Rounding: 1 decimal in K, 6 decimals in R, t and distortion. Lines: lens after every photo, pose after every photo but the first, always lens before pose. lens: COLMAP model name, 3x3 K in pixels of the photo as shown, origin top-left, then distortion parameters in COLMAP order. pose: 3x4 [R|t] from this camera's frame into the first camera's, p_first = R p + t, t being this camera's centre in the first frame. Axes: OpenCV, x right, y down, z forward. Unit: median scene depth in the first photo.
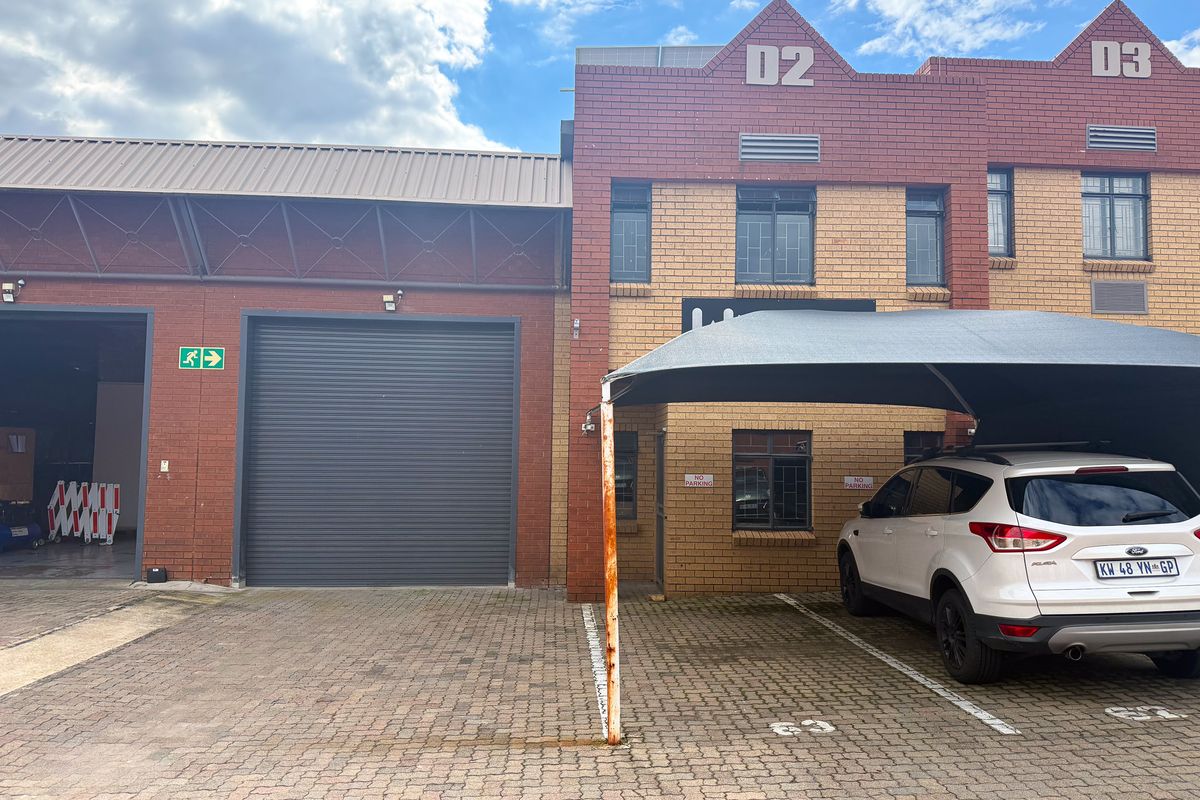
lens RADIAL K [[824.3, 0, 600.0], [0, 824.3, 400.0], [0, 0, 1]] dist [0.078580, -0.099262]
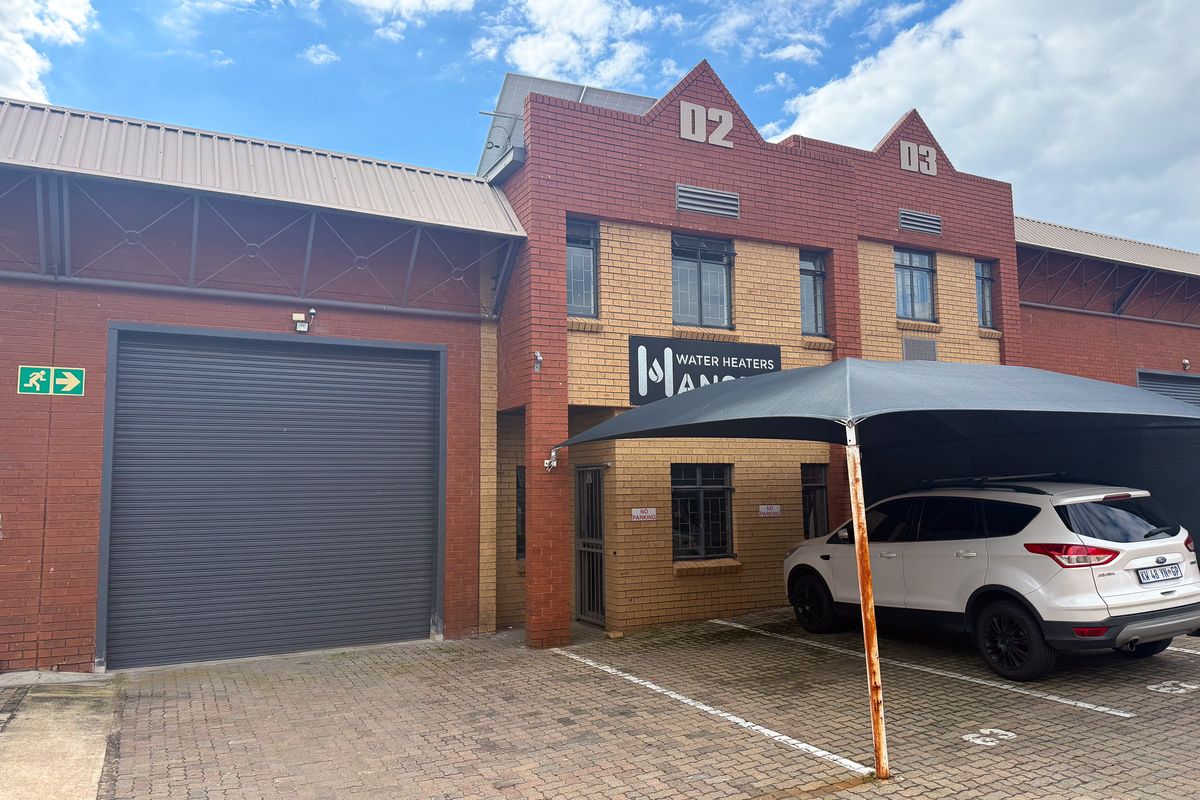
lens RADIAL K [[824.3, 0, 600.0], [0, 824.3, 400.0], [0, 0, 1]] dist [0.078580, -0.099262]
pose [[0.915889, 0.018410, 0.401008, -0.336365], [-0.005087, 0.999400, -0.034264, -0.008397], [-0.401398, 0.029342, 0.915433, 0.082439]]
